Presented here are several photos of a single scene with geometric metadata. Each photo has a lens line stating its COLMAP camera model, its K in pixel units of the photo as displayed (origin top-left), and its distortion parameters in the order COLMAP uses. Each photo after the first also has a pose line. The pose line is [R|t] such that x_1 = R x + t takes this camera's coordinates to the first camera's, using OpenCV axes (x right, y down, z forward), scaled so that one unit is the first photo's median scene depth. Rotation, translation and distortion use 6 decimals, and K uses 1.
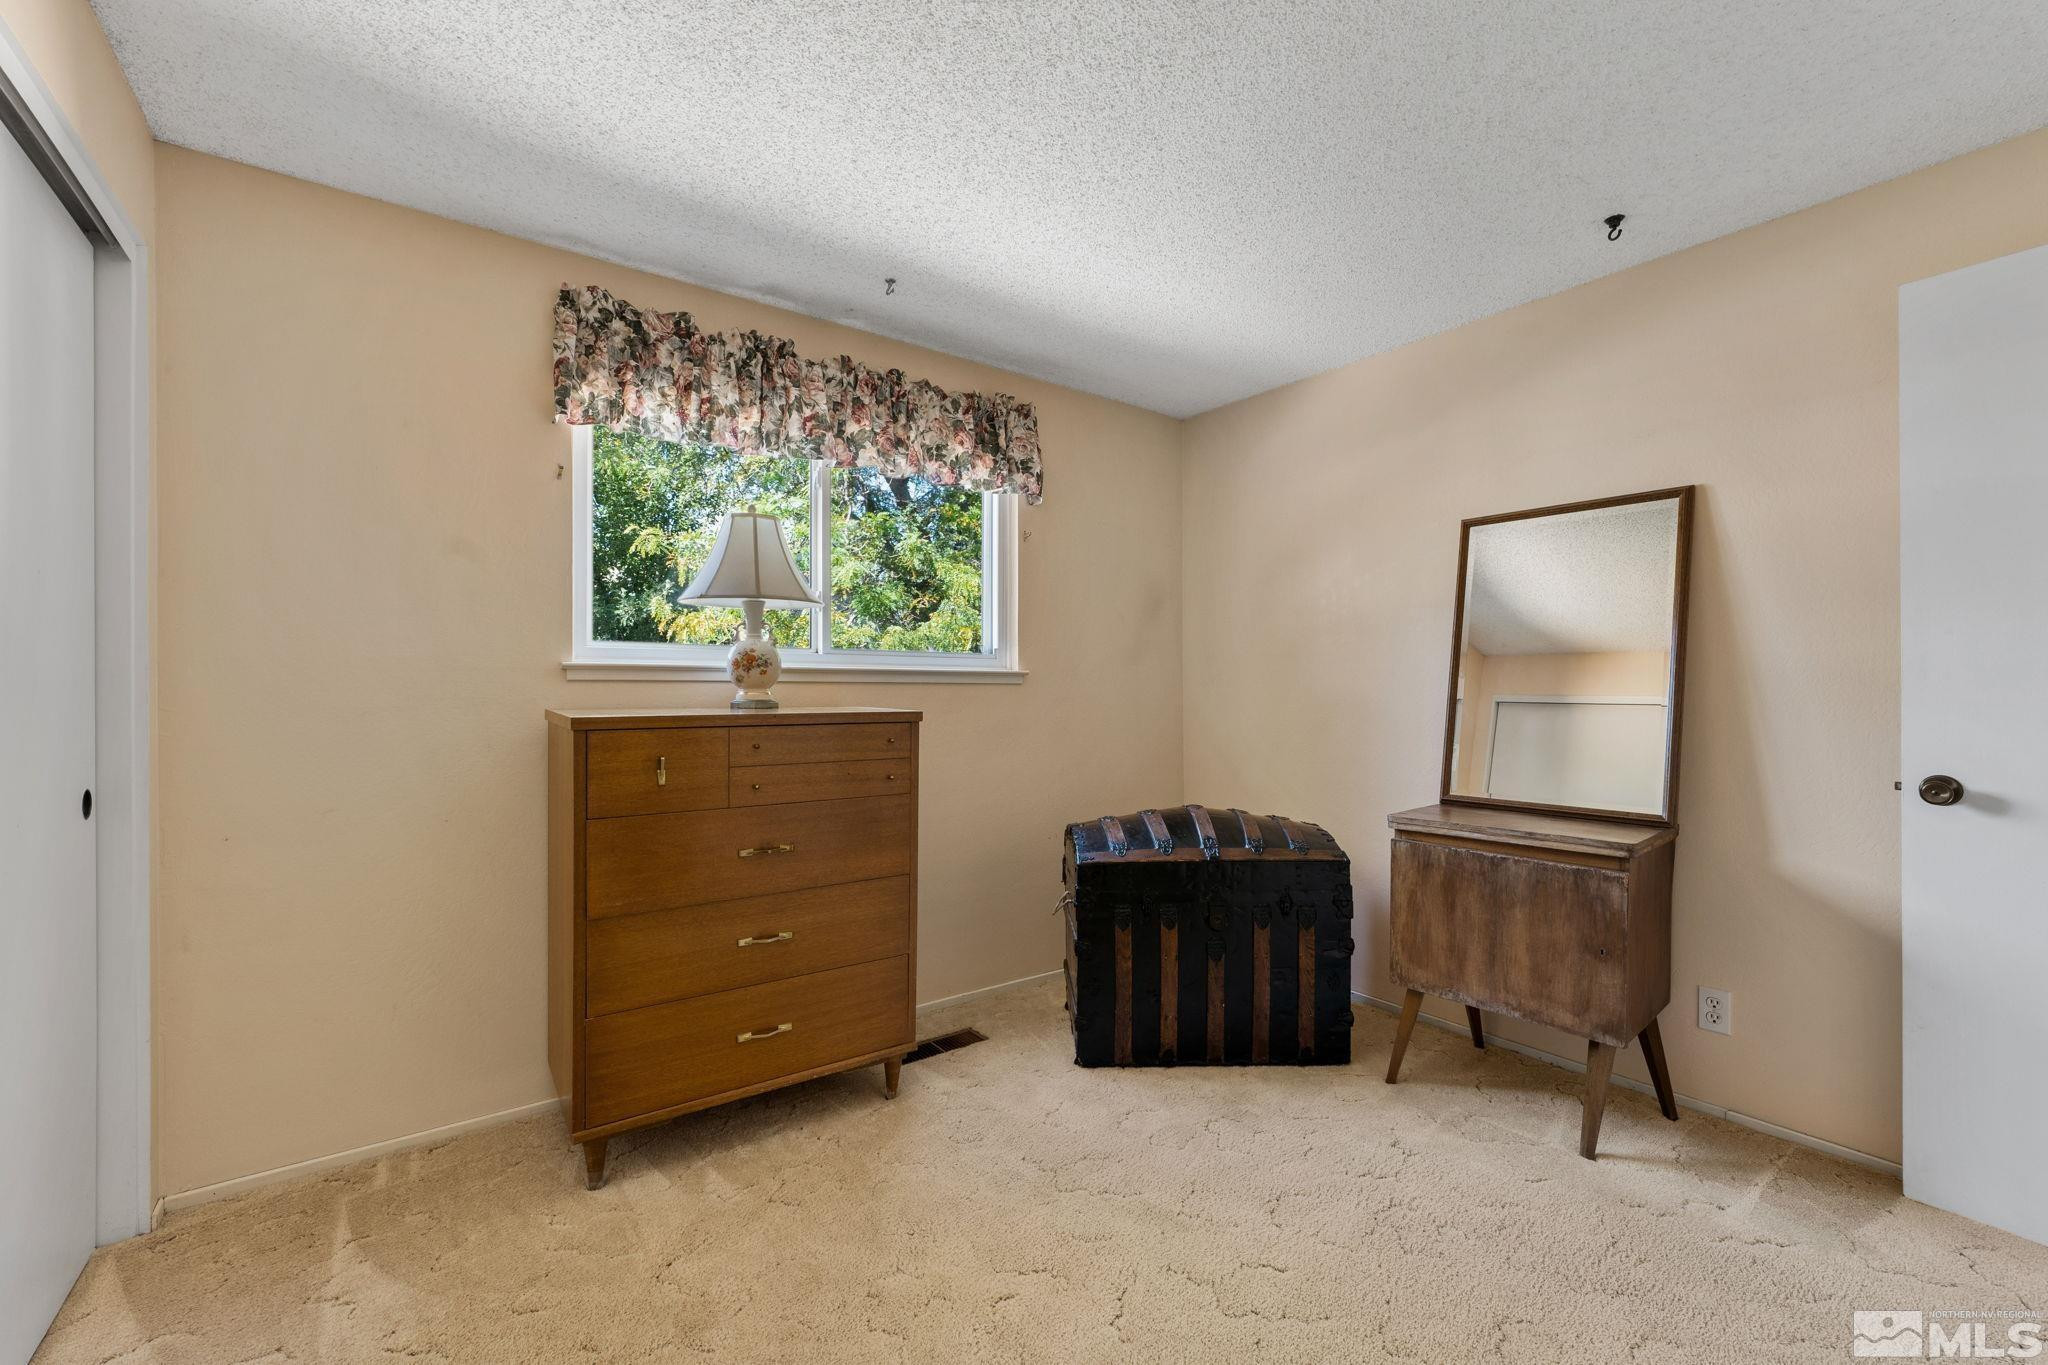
lens RADIAL K [[848.1, 0, 1024.0], [0, 848.1, 682.5], [0, 0, 1]] dist [0.000091, -0.000066]
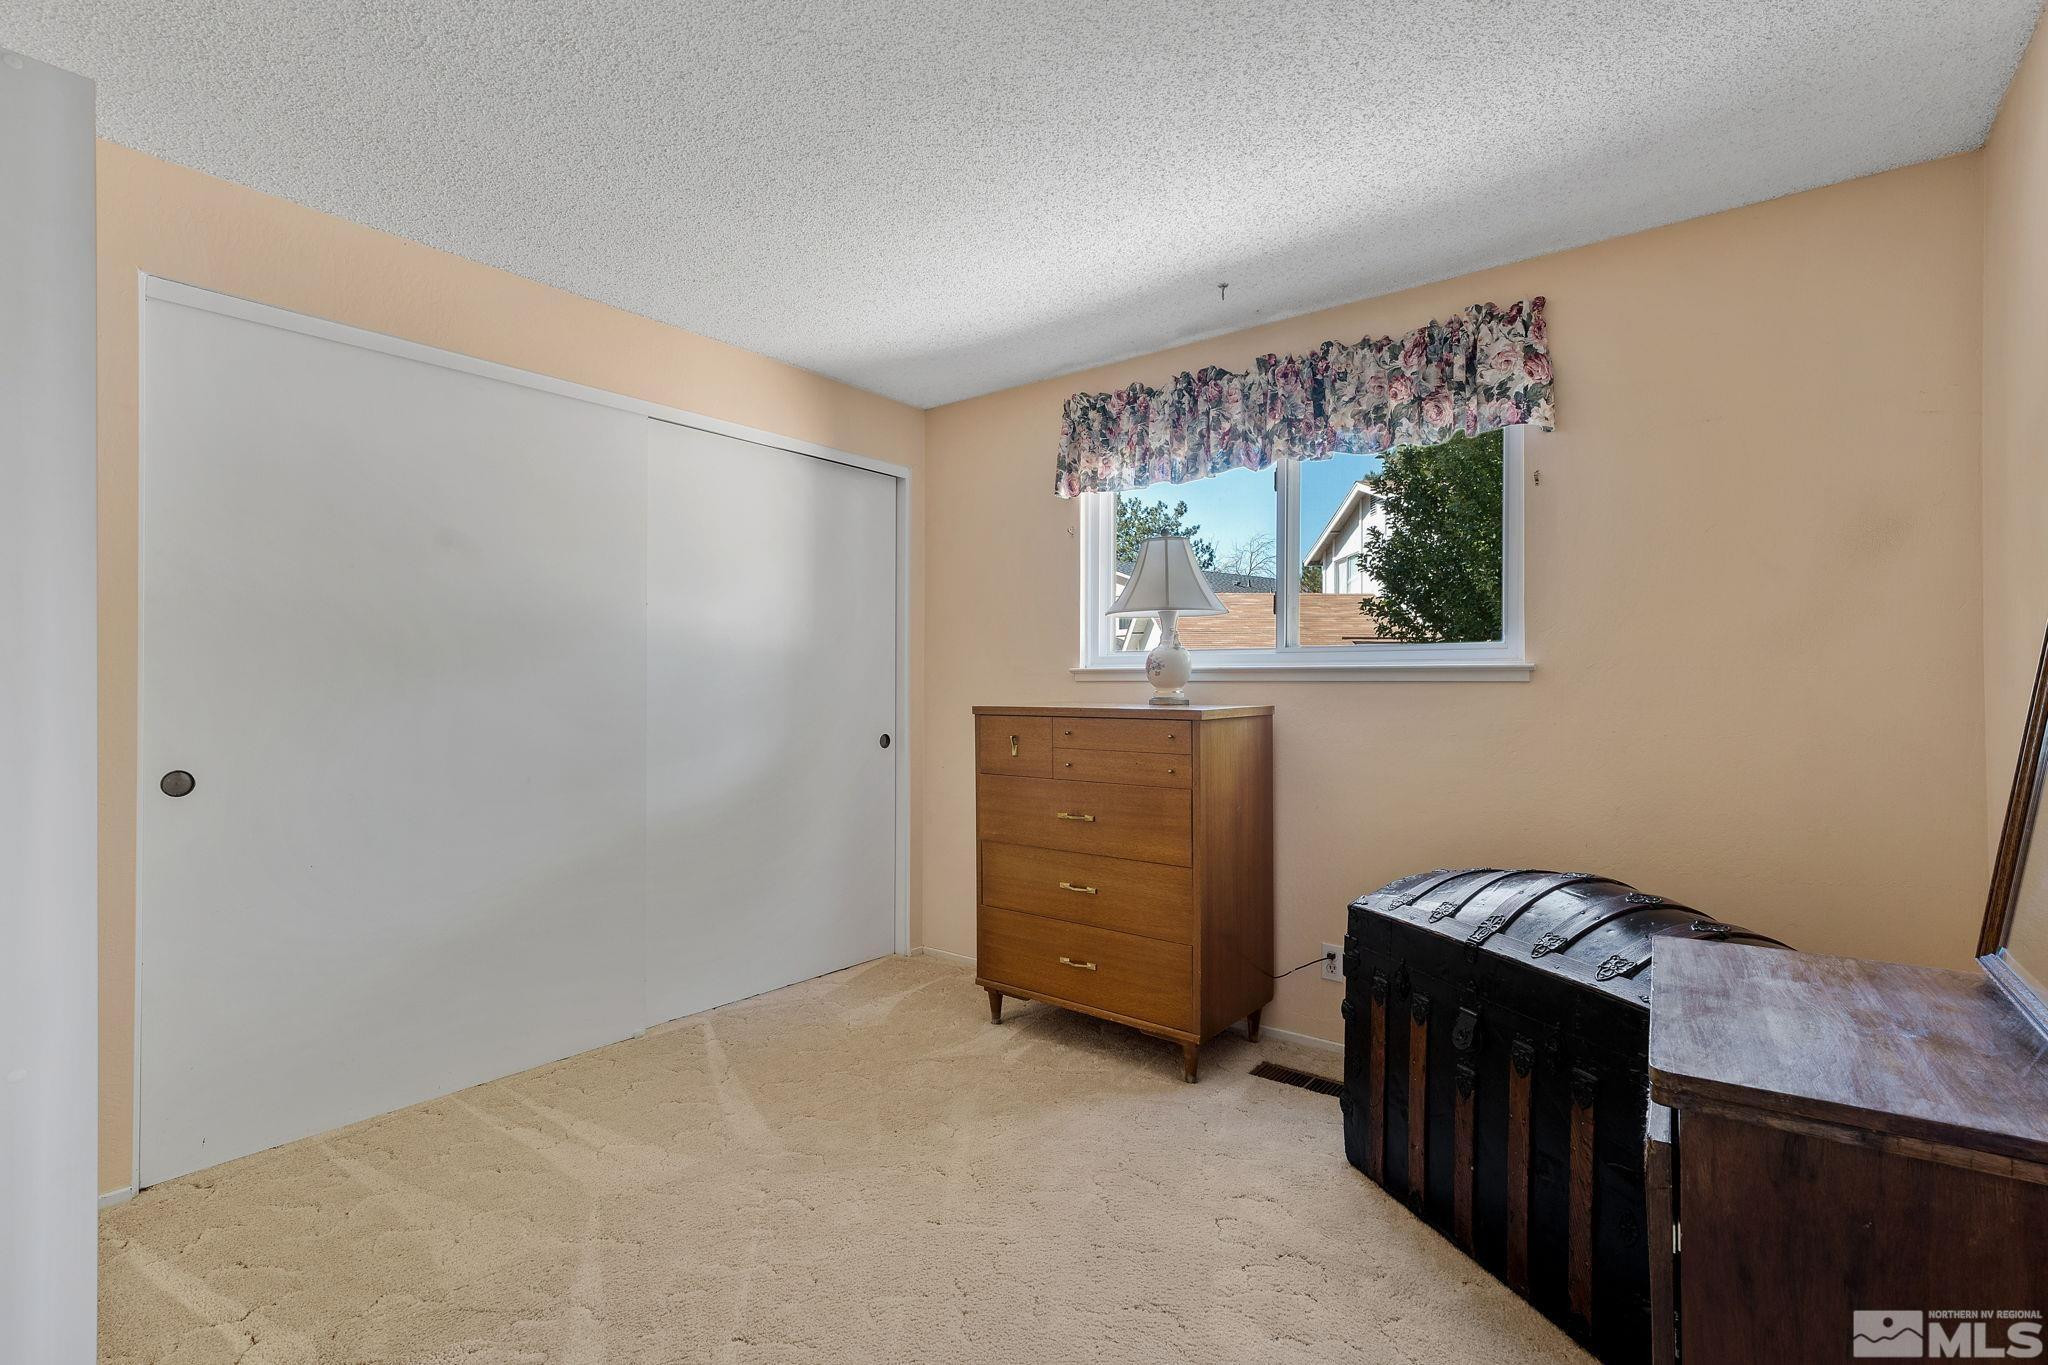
lens RADIAL K [[911.8, 0, 1024.0], [0, 911.8, 682.5], [0, 0, 1]] dist [0.011747, 0.000001]
pose [[0.284479, -0.006809, -0.958658, 0.827654], [0.003479, 0.999976, -0.006070, 0.007224], [0.958676, -0.001608, 0.284496, 0.469642]]
